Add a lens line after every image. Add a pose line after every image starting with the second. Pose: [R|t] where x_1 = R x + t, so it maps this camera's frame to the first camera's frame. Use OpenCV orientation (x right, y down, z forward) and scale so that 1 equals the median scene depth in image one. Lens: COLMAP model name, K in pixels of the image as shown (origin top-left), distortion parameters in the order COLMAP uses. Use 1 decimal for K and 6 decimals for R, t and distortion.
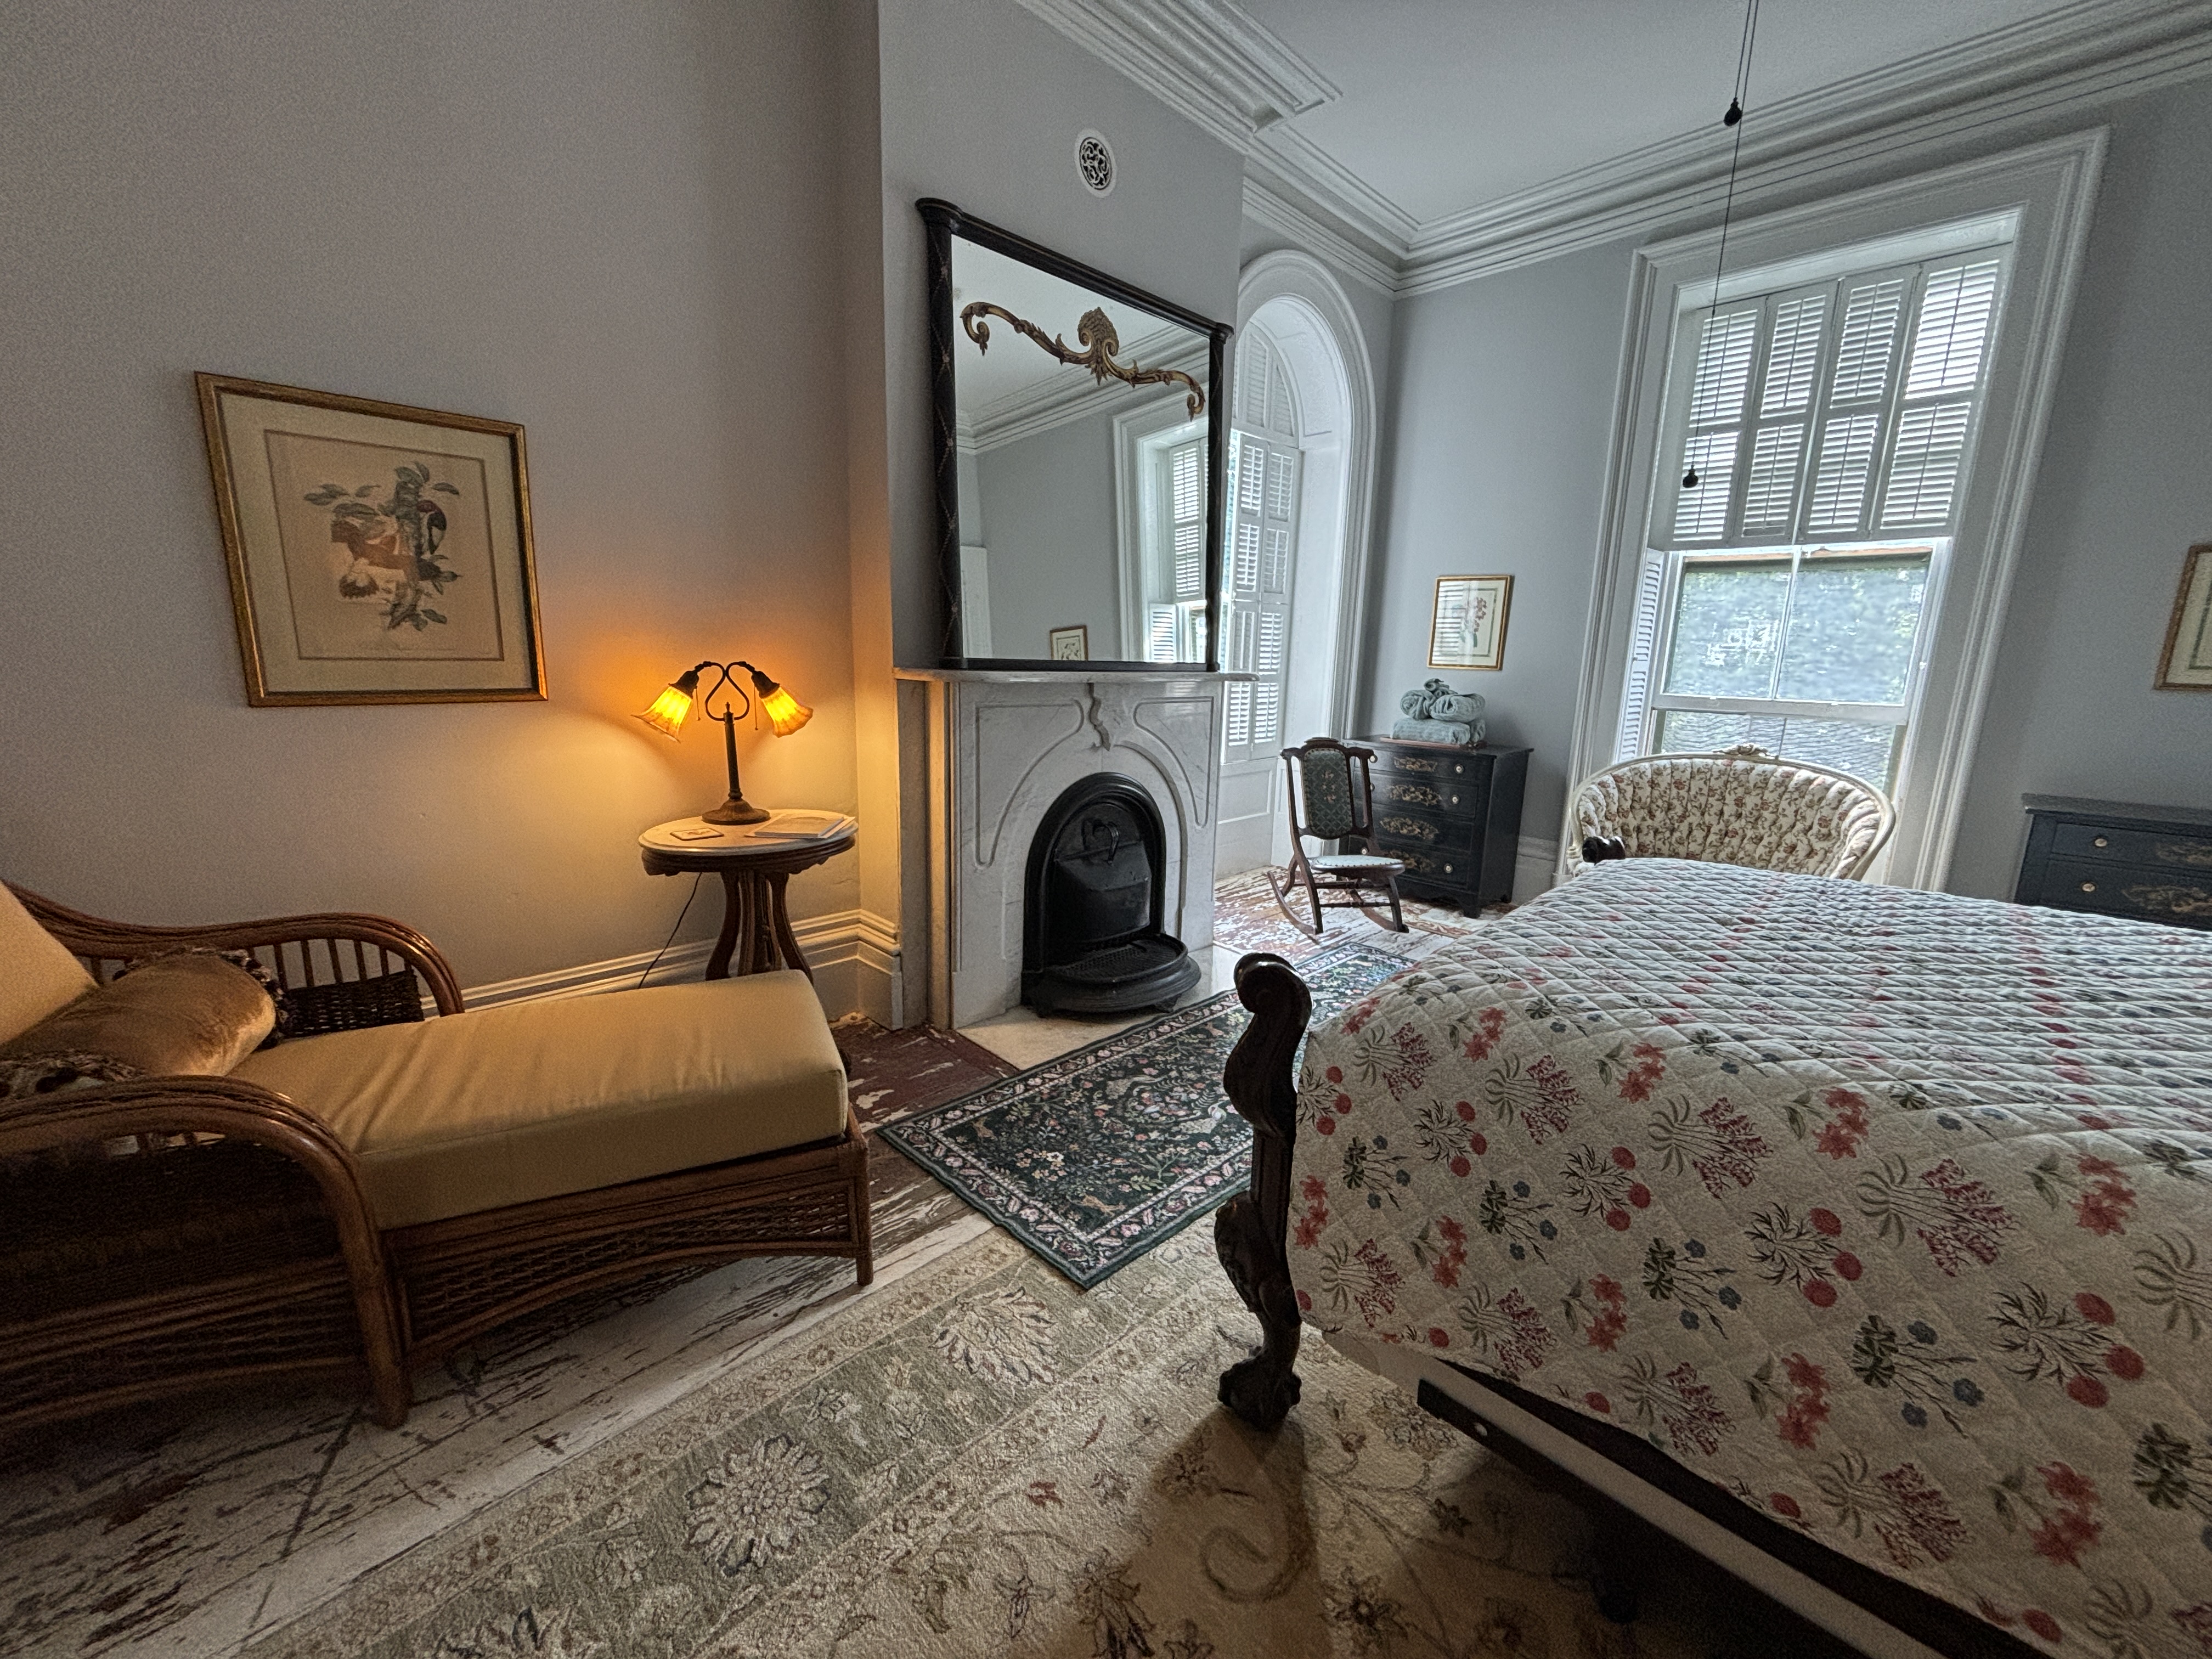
lens RADIAL K [[882.7, 0, 1095.2], [0, 882.7, 820.5], [0, 0, 1]] dist [-0.018099, 0.010609]
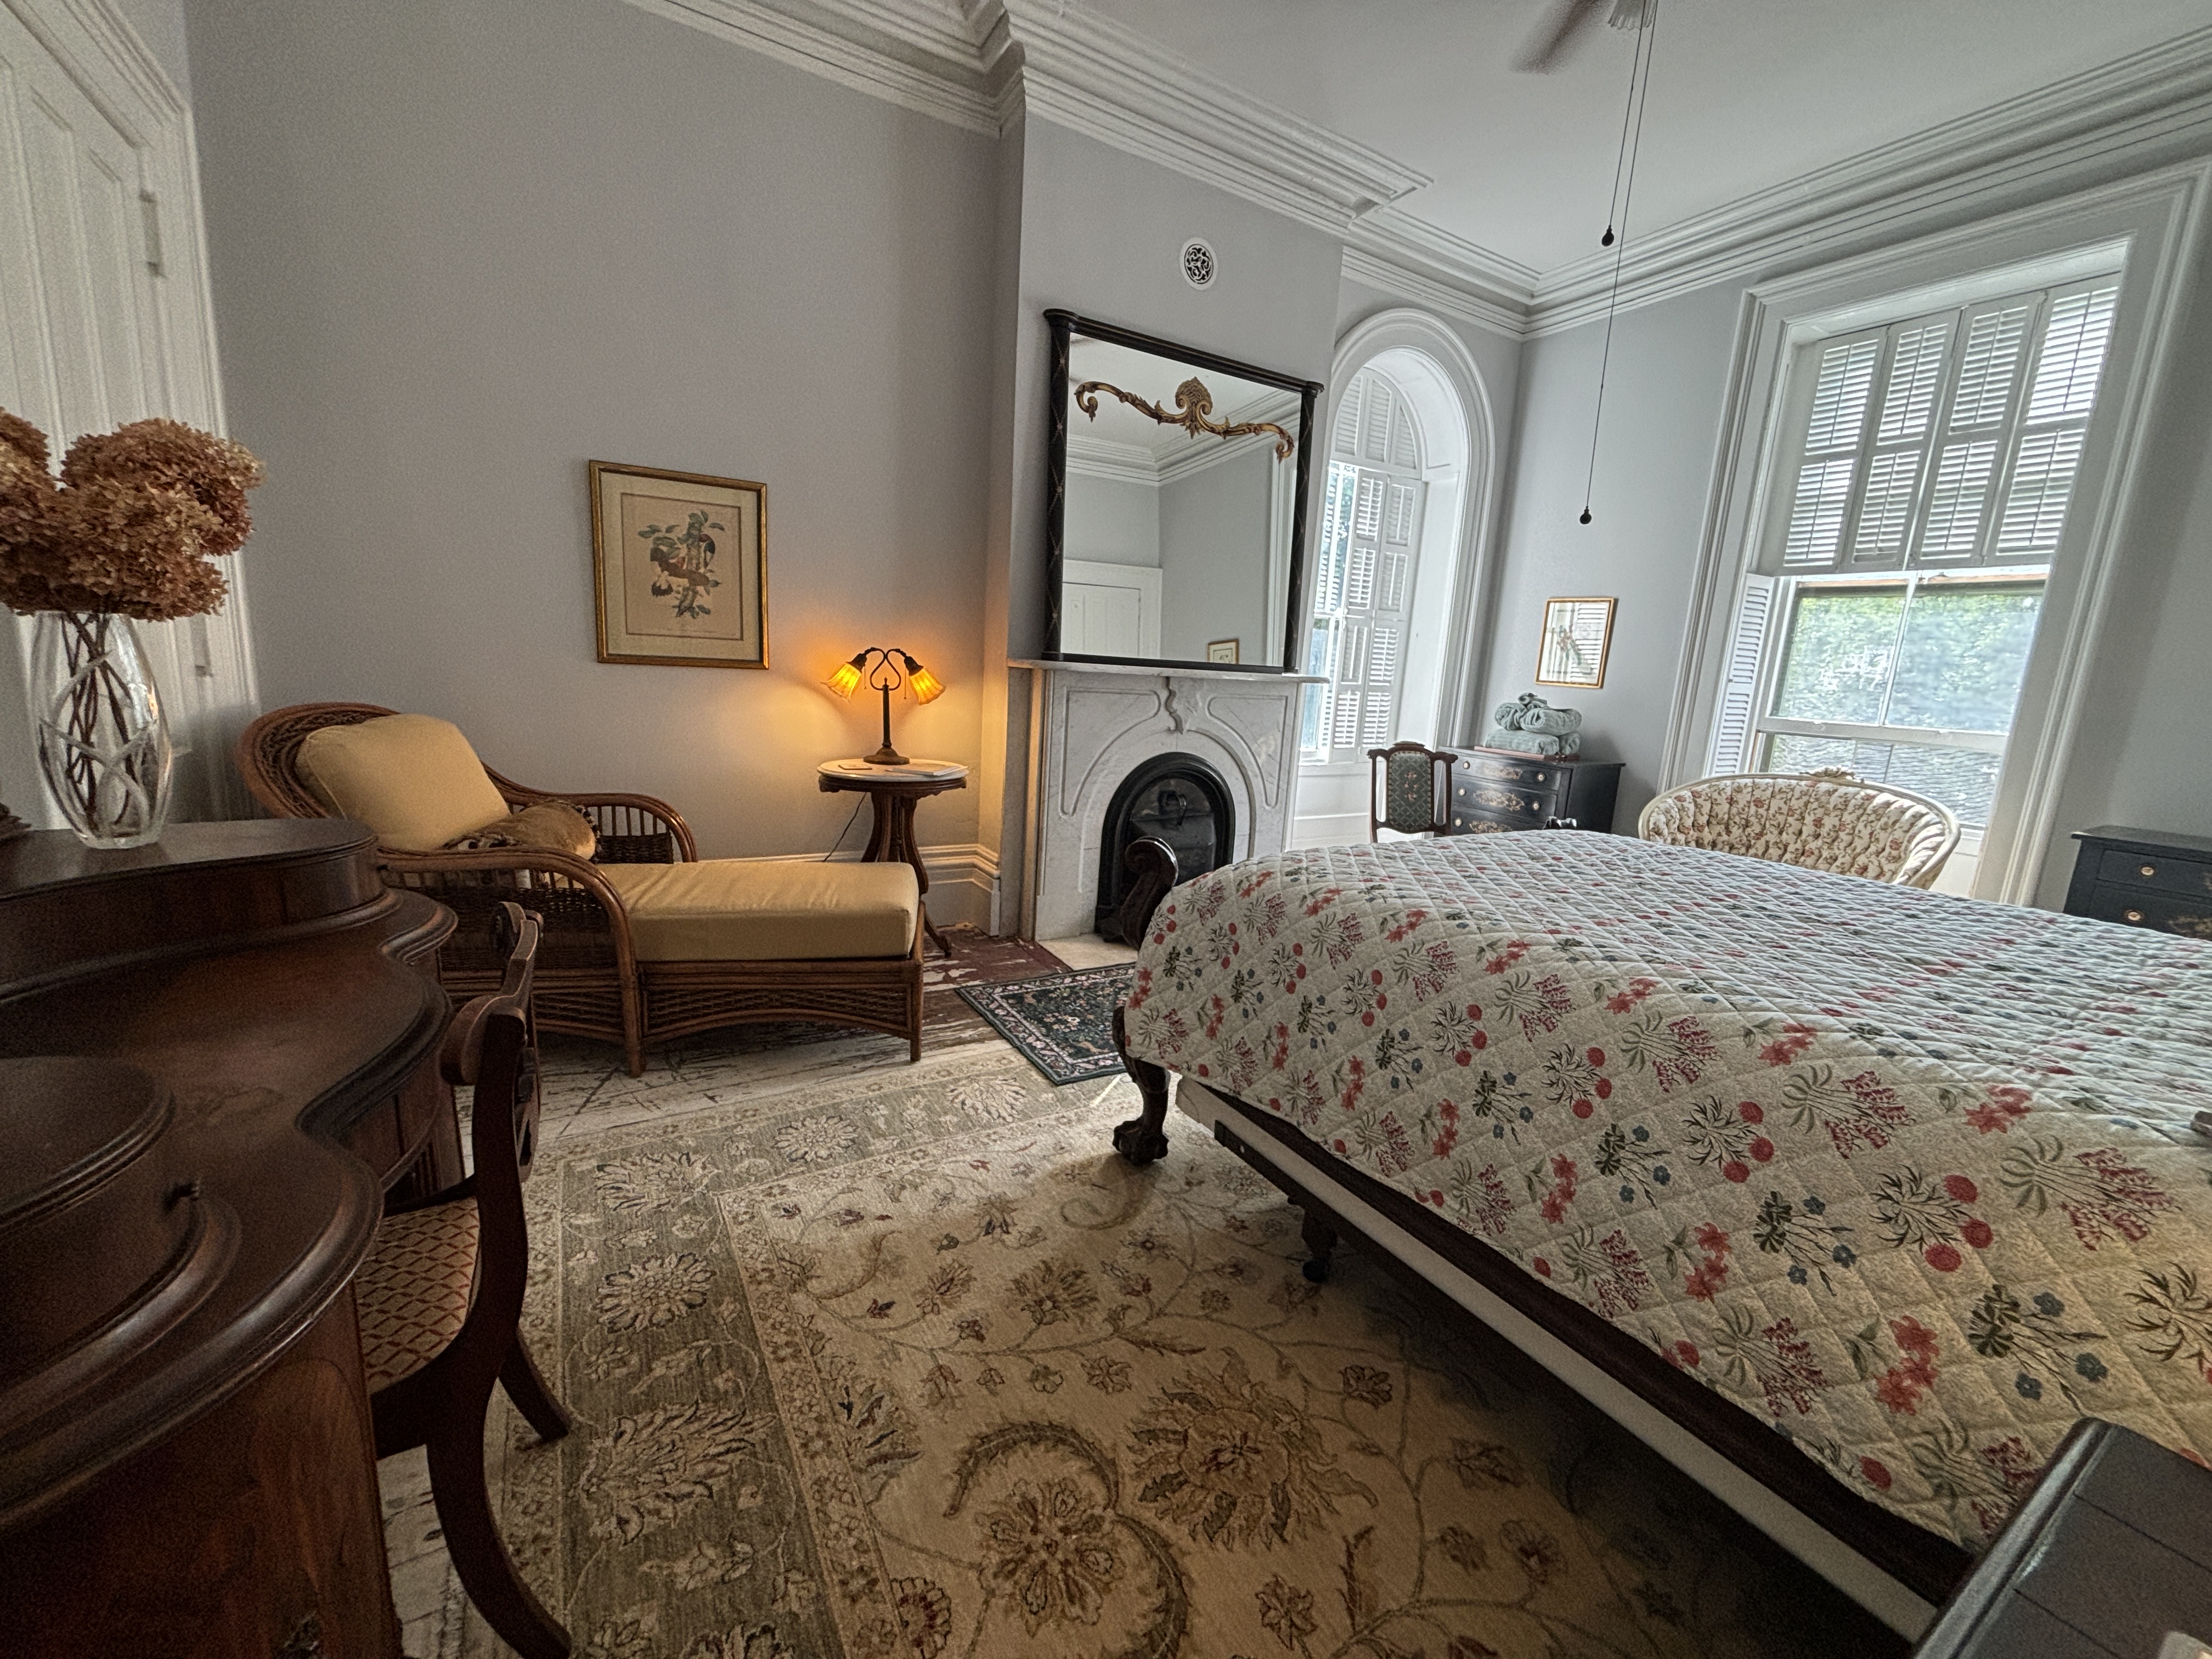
lens RADIAL K [[894.4, 0, 1111.1], [0, 894.4, 820.9], [0, 0, 1]] dist [-0.006758, 0.005855]
pose [[0.970726, 0.073155, -0.228780, 0.228232], [-0.078664, 0.996788, -0.015044, 0.073464], [0.226945, 0.032600, 0.973362, -0.245544]]
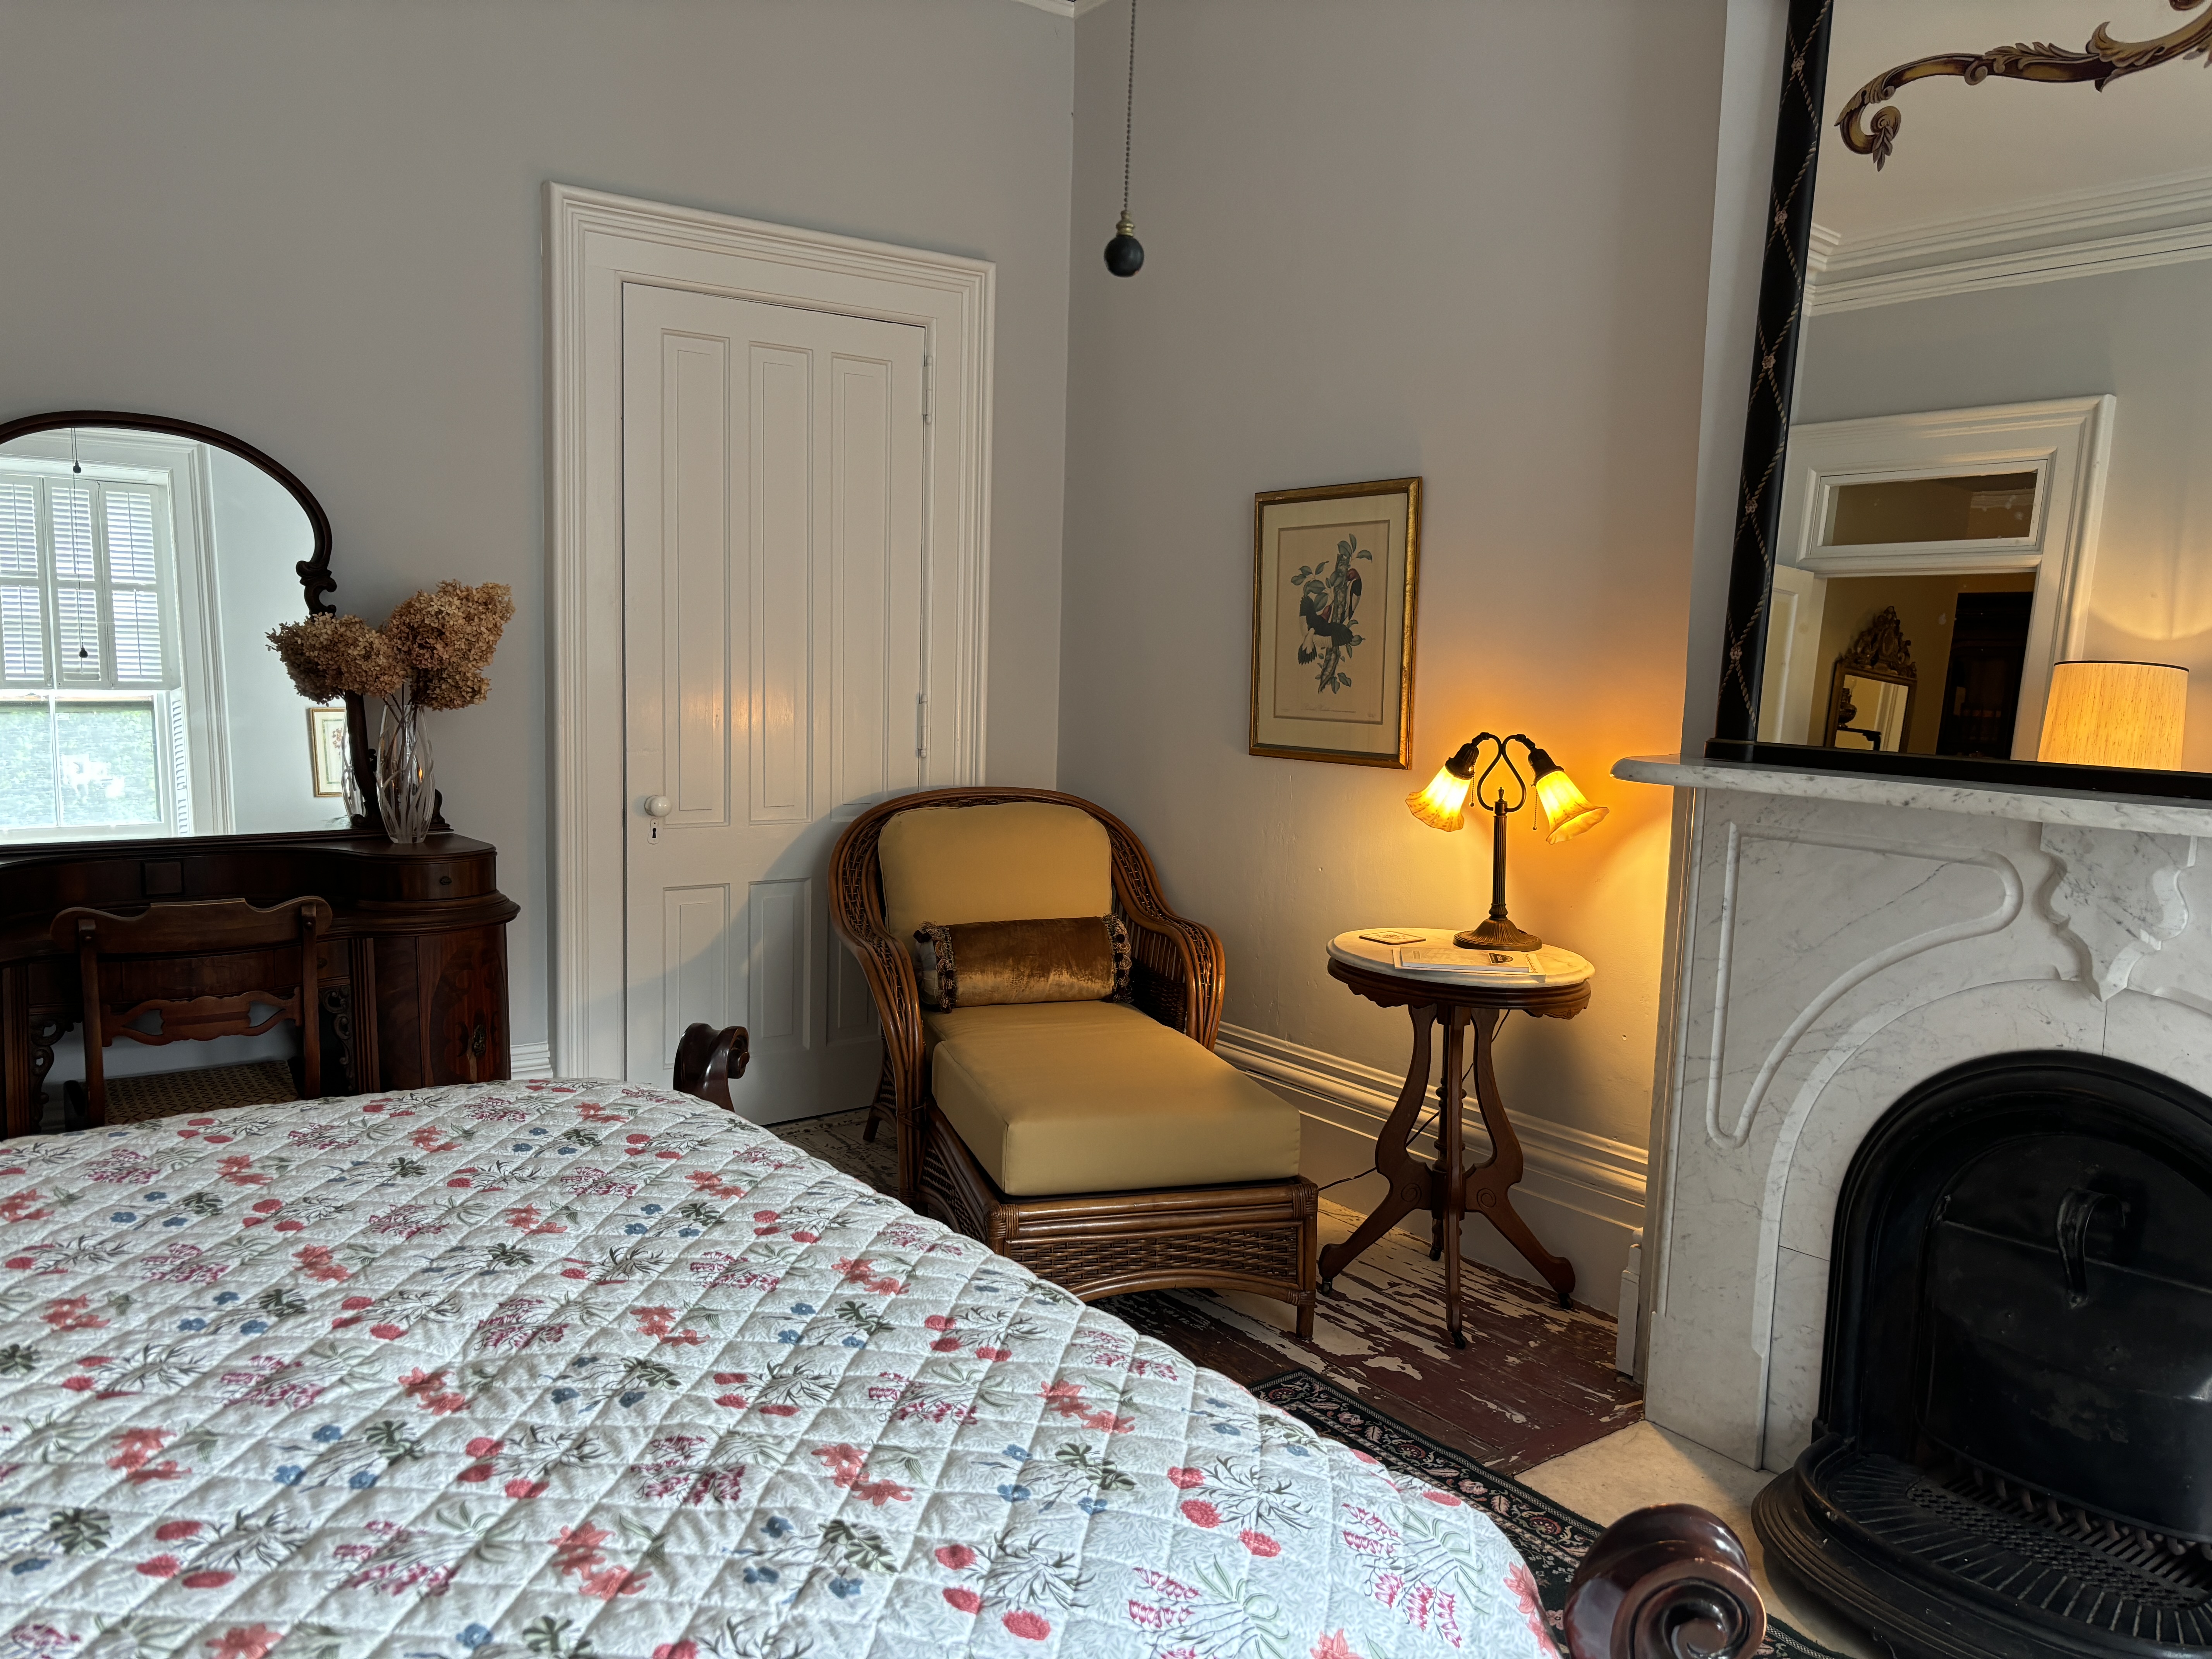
lens RADIAL K [[1690.2, 0, 1096.5], [0, 1690.2, 831.2], [0, 0, 1]] dist [0.064141, -0.077629]
pose [[-0.137608, 0.075378, -0.987614, 0.881218], [-0.219396, 0.970012, 0.104604, -0.144116], [0.965883, 0.231073, -0.116944, 0.701461]]
